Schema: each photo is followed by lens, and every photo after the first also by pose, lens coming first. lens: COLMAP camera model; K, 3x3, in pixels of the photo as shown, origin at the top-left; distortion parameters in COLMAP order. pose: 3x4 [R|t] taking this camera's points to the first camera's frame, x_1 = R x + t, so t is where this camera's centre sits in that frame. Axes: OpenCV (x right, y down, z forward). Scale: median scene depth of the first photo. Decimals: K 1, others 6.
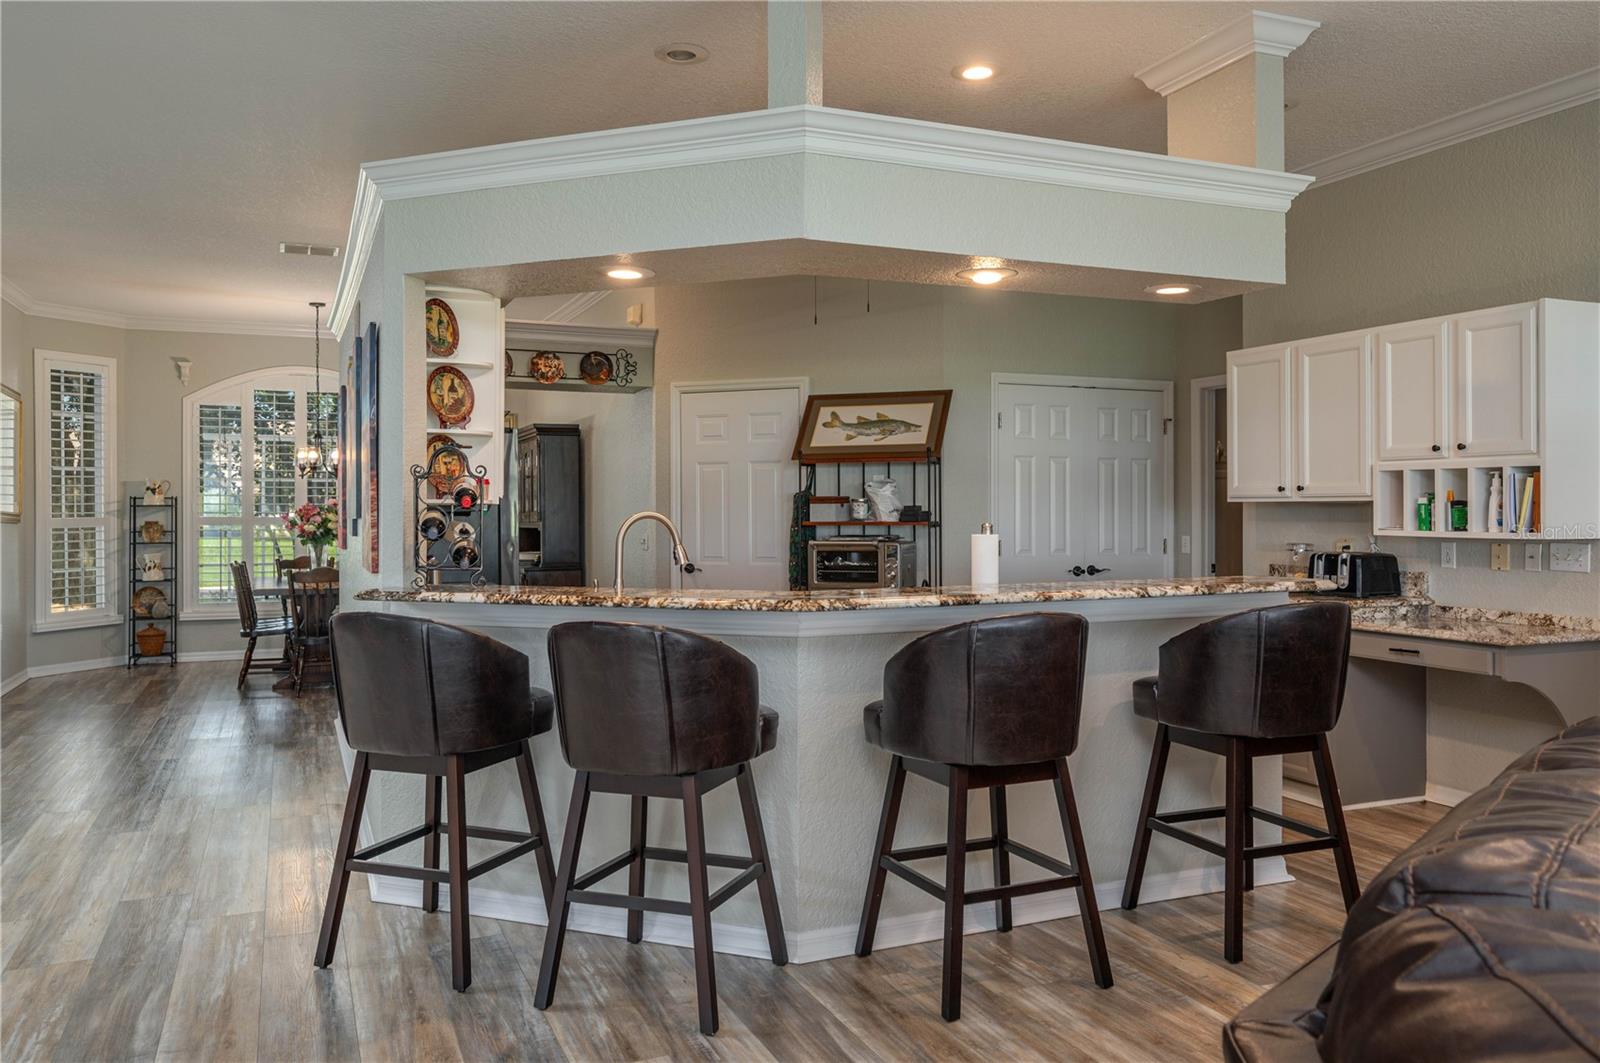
lens RADIAL K [[1190.2, 0, 784.8], [0, 1190.2, 505.3], [0, 0, 1]] dist [0.006931, -0.007867]
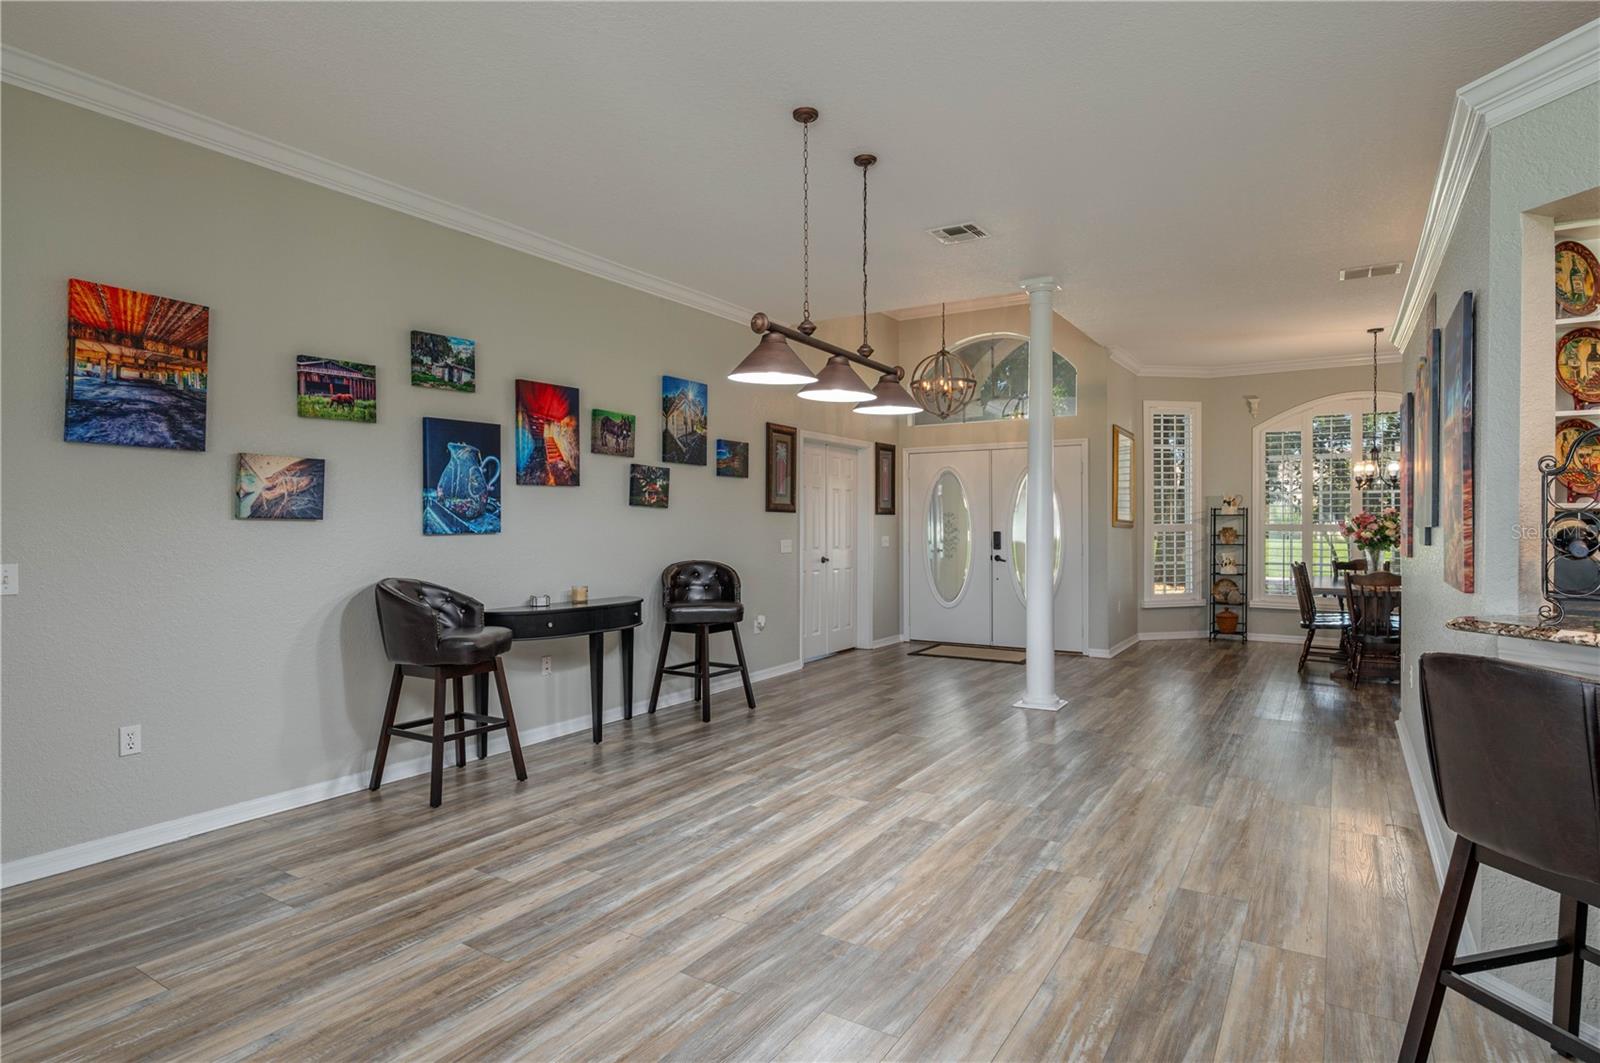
lens RADIAL K [[840.0, 0, 810.7], [0, 840.0, 532.5], [0, 0, 1]] dist [-0.004645, -0.000193]
pose [[0.575344, 0.011201, -0.817835, -0.073723], [0.005681, 0.999827, 0.017690, 0.000805], [0.817892, -0.014824, 0.575181, 0.162271]]
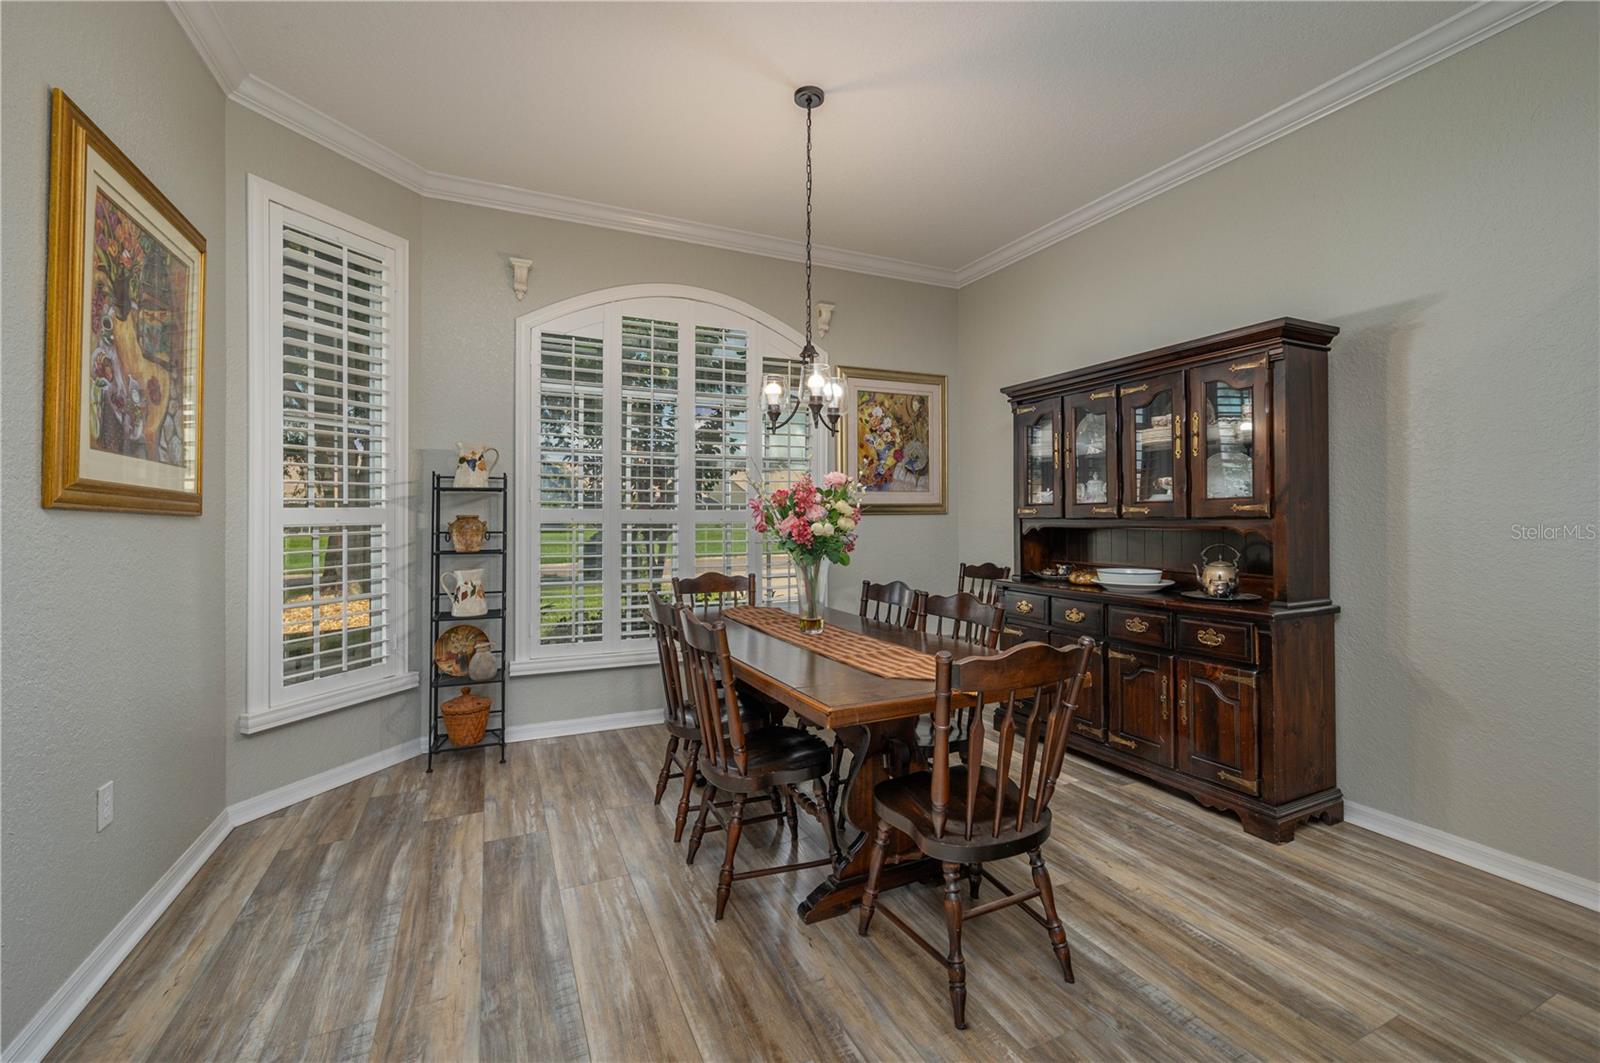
lens RADIAL K [[689.3, 0, 797.2], [0, 689.3, 522.3], [0, 0, 1]] dist [0.004861, 0.000300]
pose [[0.999260, 0.004781, 0.038165, -0.502461], [-0.004909, 0.999983, 0.003275, 0.019472], [-0.038149, -0.003460, 0.999266, 0.858903]]
